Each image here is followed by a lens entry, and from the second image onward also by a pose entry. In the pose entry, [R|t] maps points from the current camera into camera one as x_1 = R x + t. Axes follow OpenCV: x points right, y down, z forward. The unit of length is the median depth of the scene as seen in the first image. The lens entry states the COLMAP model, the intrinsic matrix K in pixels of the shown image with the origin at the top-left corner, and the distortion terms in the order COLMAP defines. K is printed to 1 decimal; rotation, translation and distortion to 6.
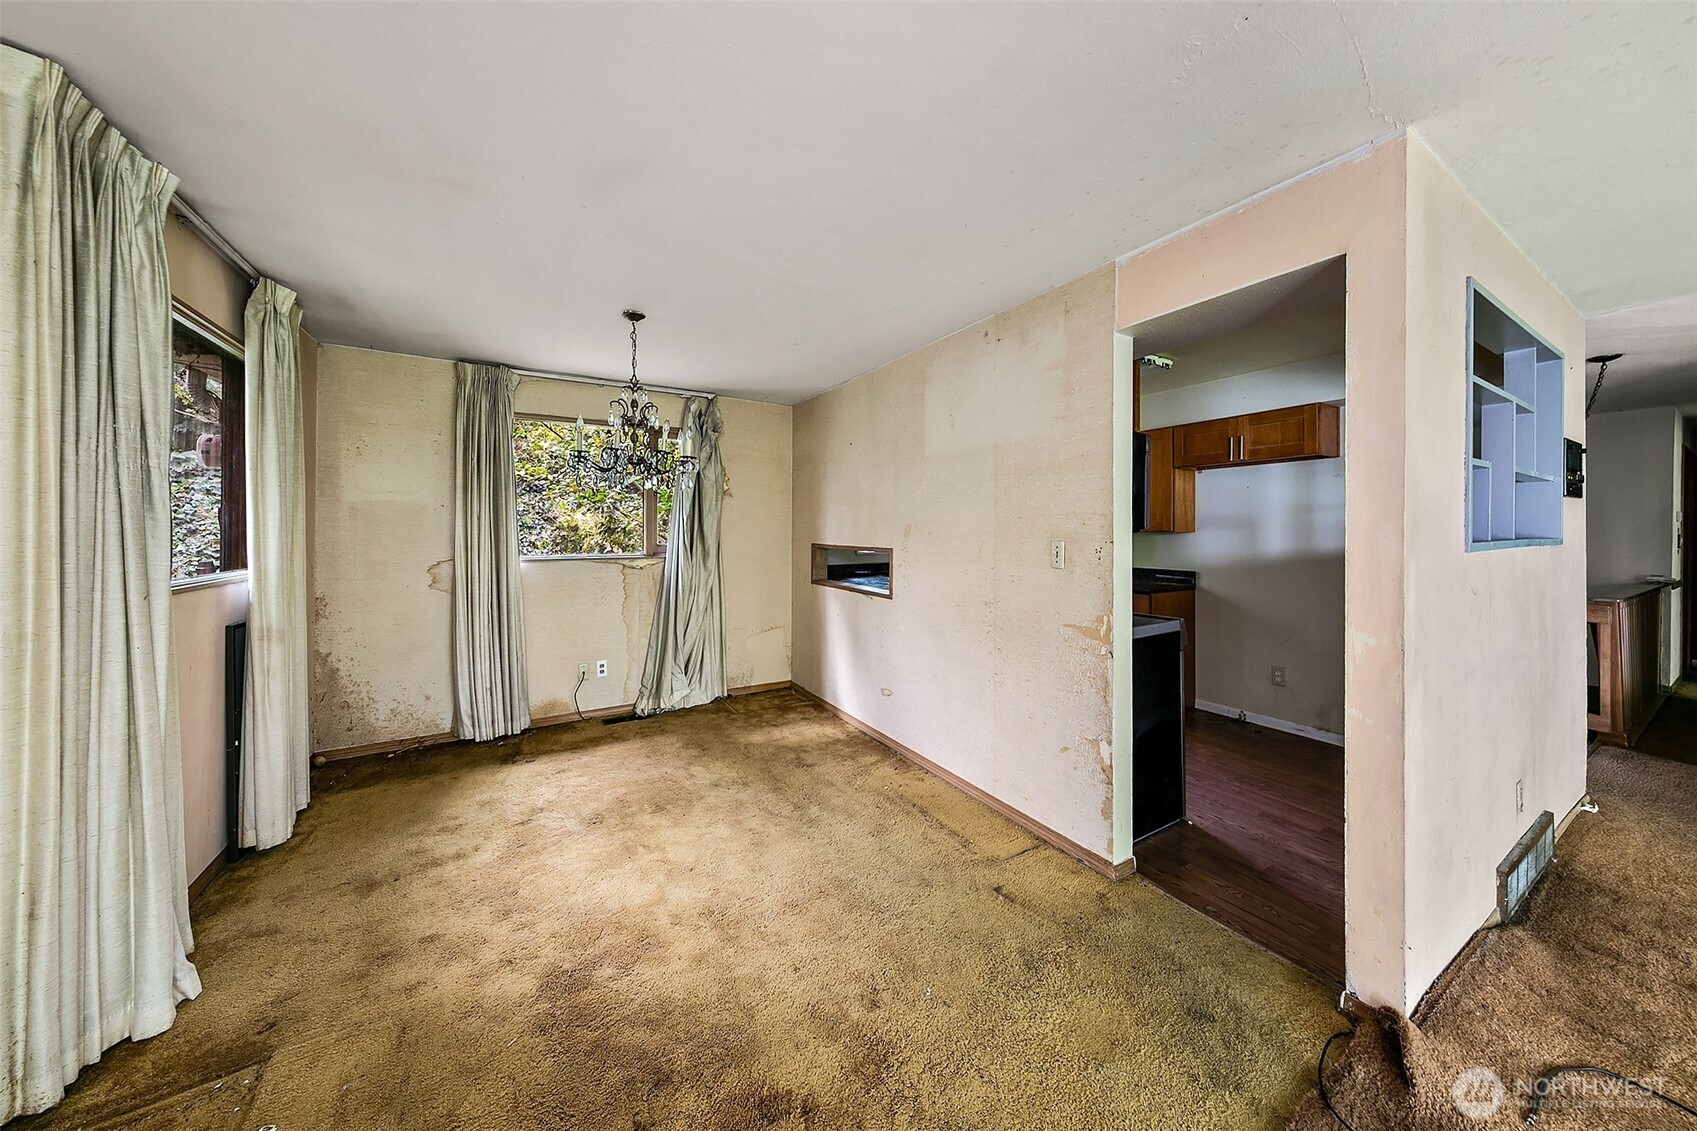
lens RADIAL K [[563.2, 0, 868.5], [0, 563.2, 528.0], [0, 0, 1]] dist [-0.001965, -0.000329]
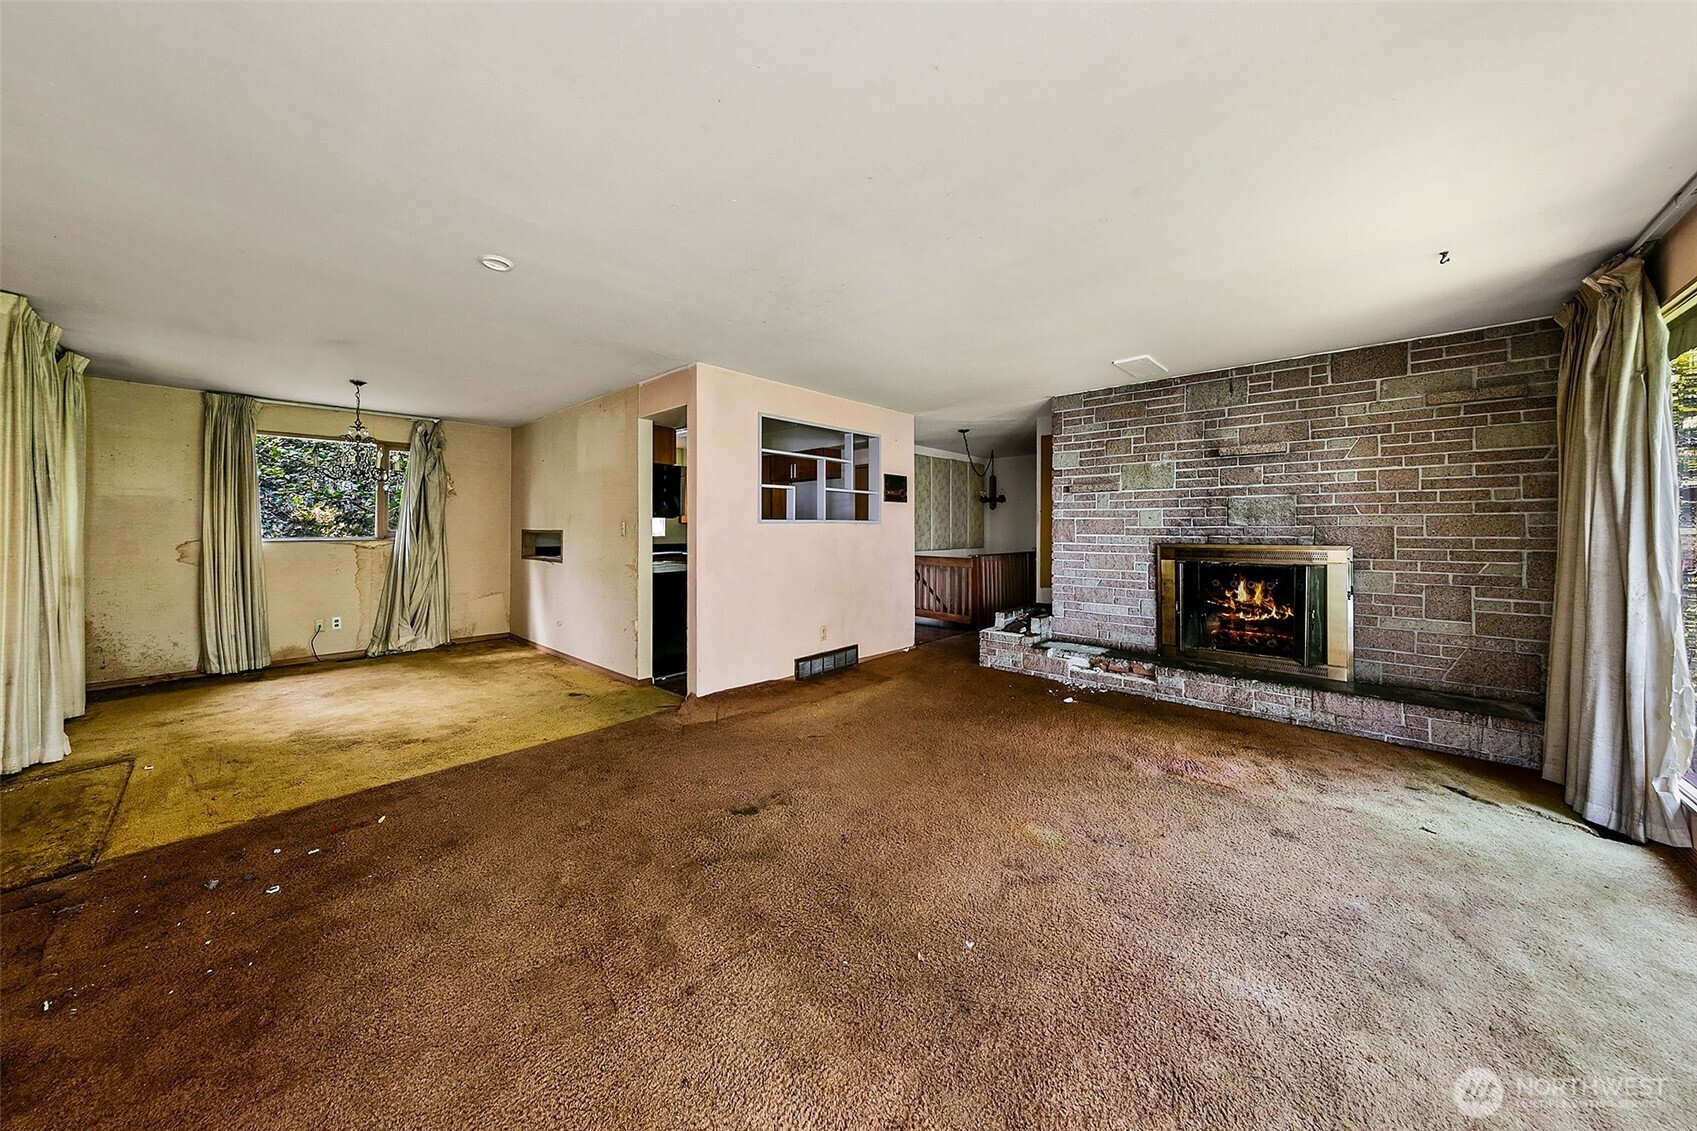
lens RADIAL K [[563.2, 0, 855.2], [0, 563.2, 525.4], [0, 0, 1]] dist [-0.001965, -0.000329]
pose [[0.958860, -0.000463, 0.283878, 0.360839], [0.001631, 0.999991, -0.003879, 0.028354], [-0.283873, 0.004183, 0.958853, -0.693294]]
